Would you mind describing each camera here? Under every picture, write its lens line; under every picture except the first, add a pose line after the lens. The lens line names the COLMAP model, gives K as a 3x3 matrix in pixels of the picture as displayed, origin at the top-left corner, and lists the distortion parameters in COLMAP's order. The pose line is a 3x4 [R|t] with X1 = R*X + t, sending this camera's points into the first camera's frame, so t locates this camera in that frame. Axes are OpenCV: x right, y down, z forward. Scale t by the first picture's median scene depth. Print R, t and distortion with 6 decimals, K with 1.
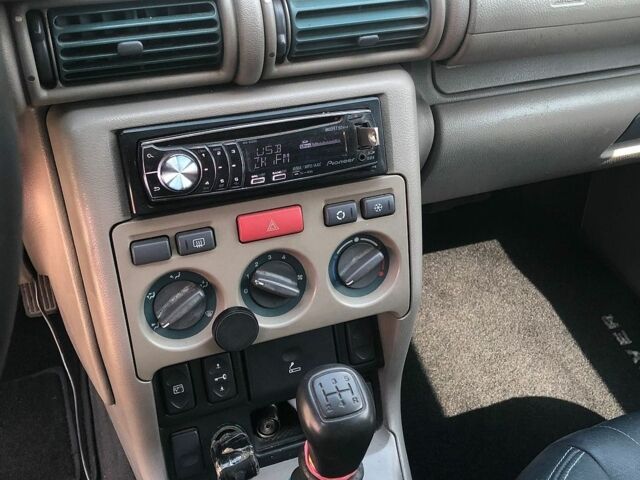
lens RADIAL K [[686.4, 0, 320.0], [0, 686.4, 240.0], [0, 0, 1]] dist [0.124187, -0.179404]
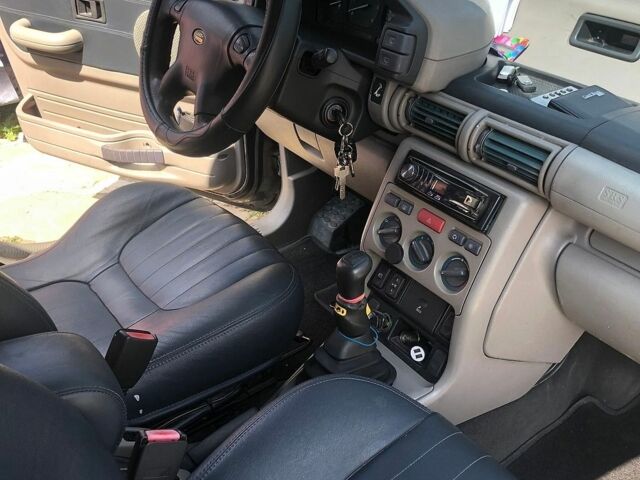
lens RADIAL K [[686.4, 0, 320.0], [0, 686.4, 240.0], [0, 0, 1]] dist [0.124187, -0.179404]
pose [[0.270699, 0.461688, -0.844729, 1.600128], [-0.633556, 0.746110, 0.204761, -0.191691], [0.724796, 0.479754, 0.494476, -0.222345]]
